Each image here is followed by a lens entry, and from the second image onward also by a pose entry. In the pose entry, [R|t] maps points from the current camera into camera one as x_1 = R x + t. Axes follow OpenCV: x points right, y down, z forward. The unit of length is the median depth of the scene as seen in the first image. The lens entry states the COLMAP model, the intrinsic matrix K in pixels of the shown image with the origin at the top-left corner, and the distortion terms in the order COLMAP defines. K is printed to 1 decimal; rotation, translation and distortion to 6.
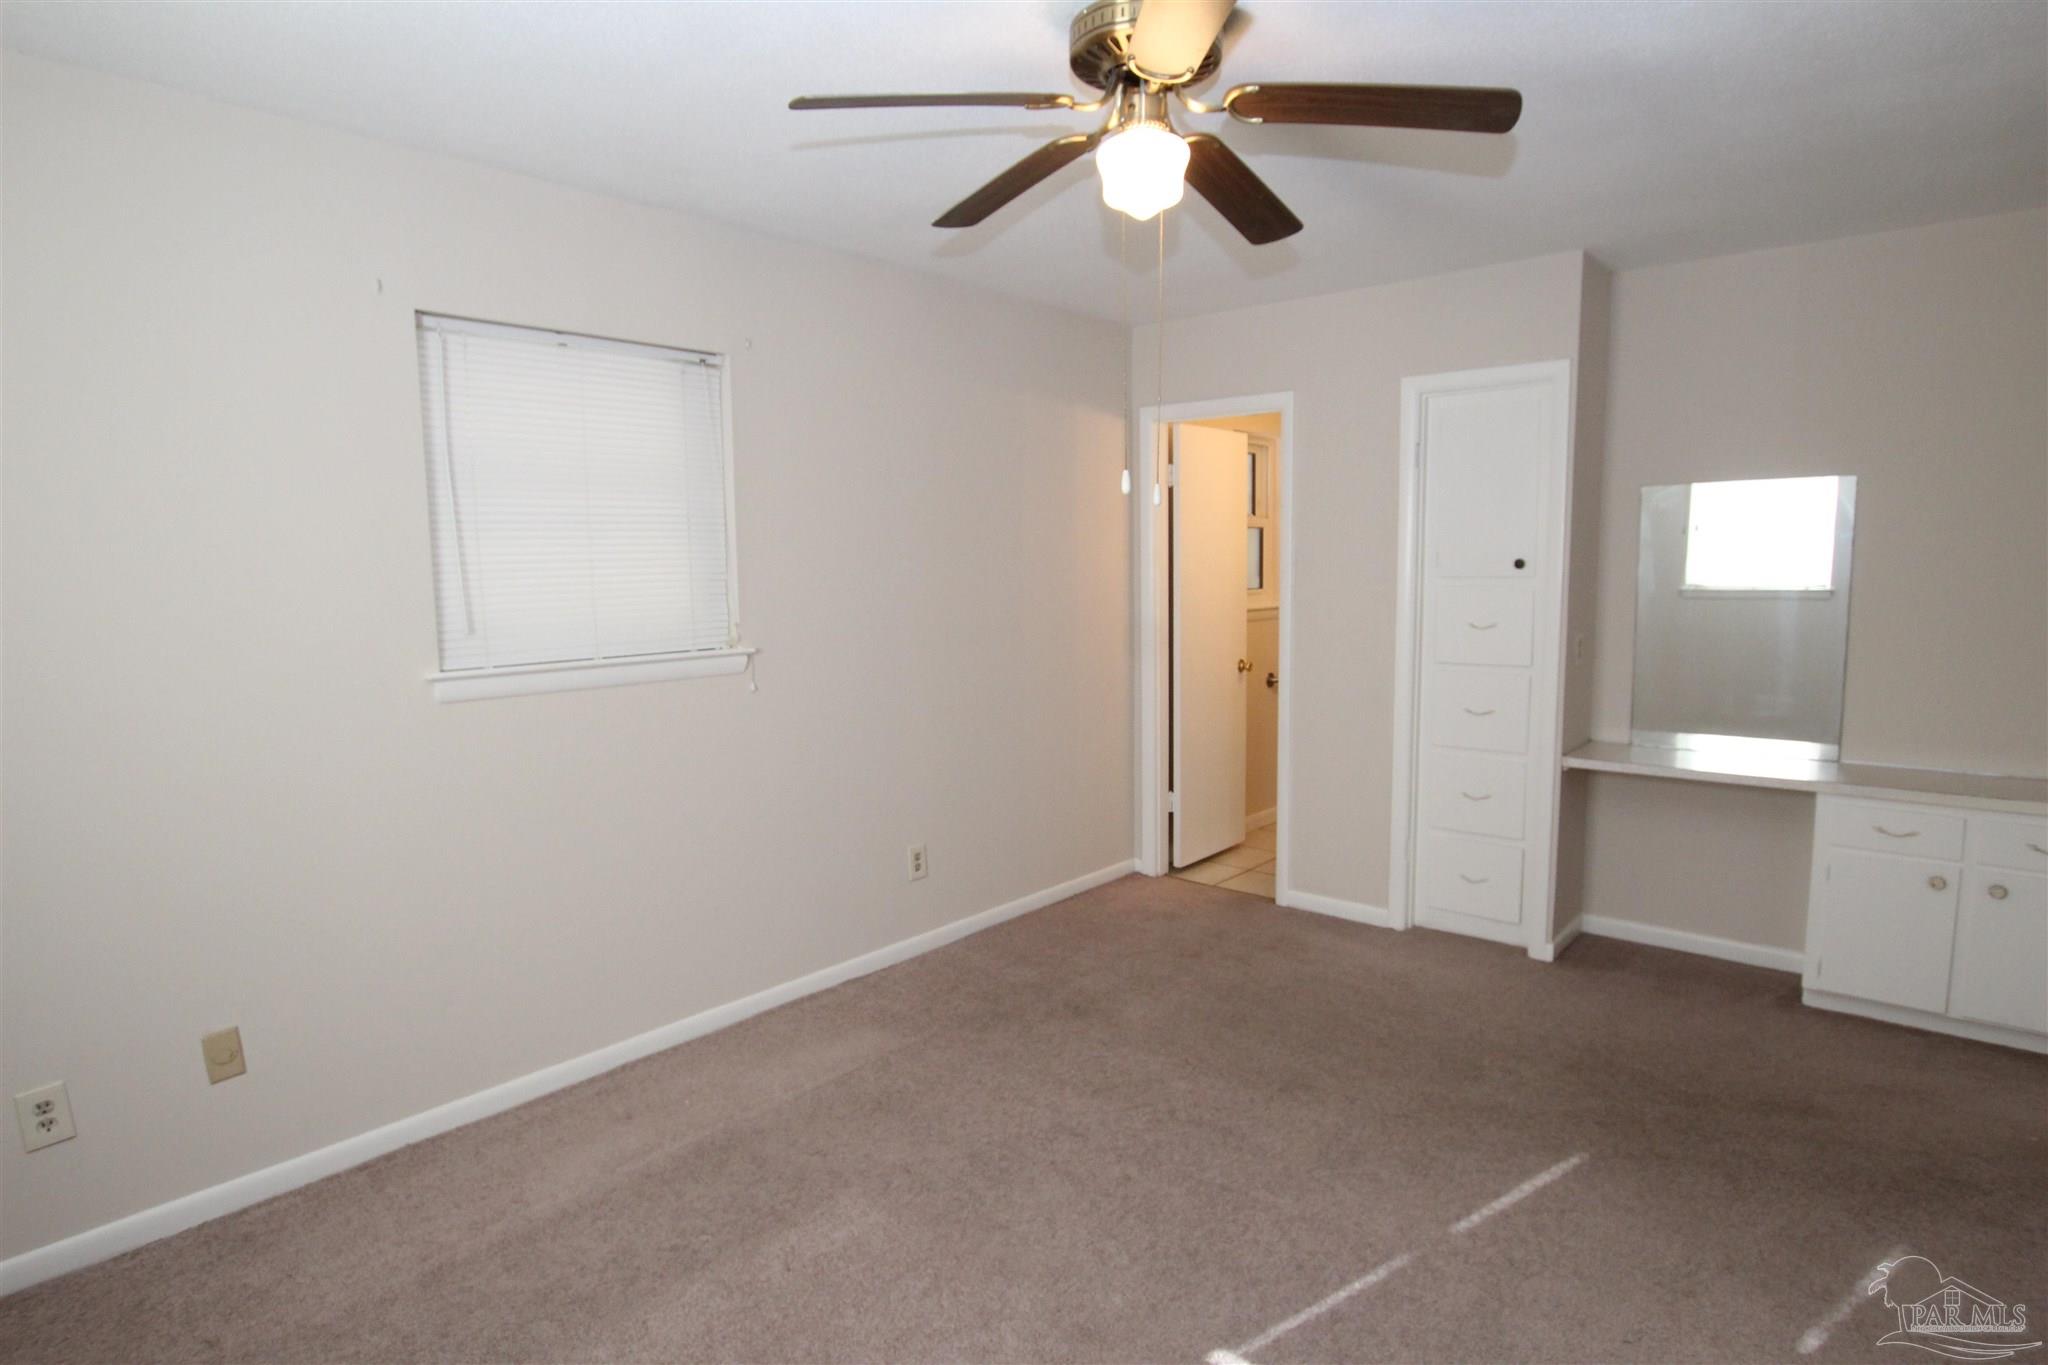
lens RADIAL K [[1126.1, 0, 1023.2], [0, 1126.1, 693.8], [0, 0, 1]] dist [-0.005623, 0.000152]
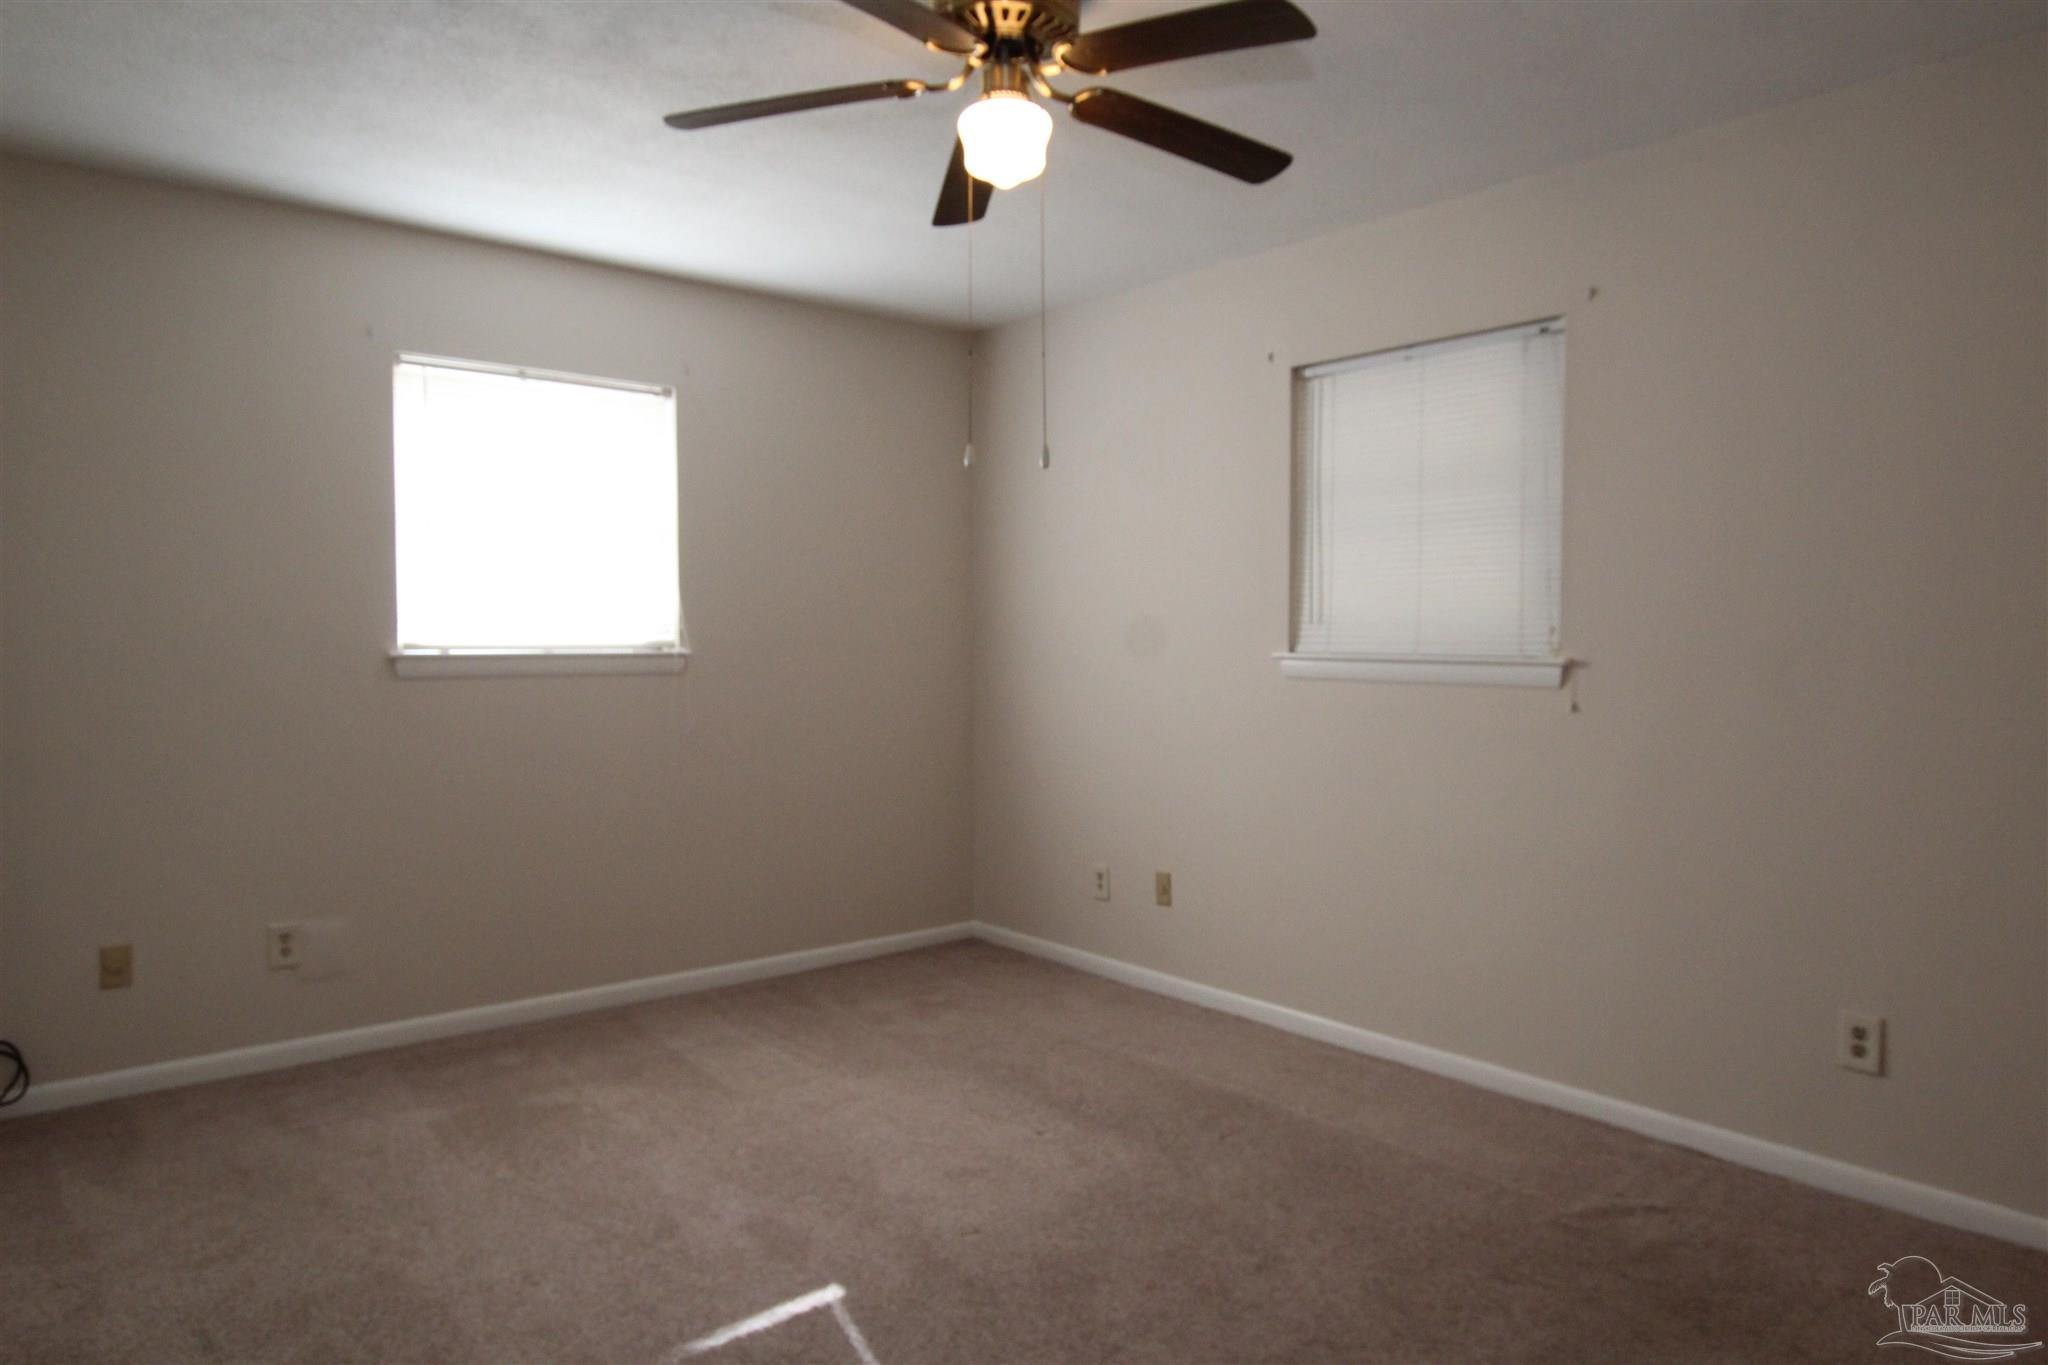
lens RADIAL K [[1357.1, 0, 1020.2], [0, 1357.1, 688.9], [0, 0, 1]] dist [-0.042831, 0.062409]
pose [[-0.174291, 0.053351, -0.983248, 0.847994], [-0.118838, 0.990093, 0.074788, -0.047381], [0.977497, 0.129882, -0.166224, 0.815771]]
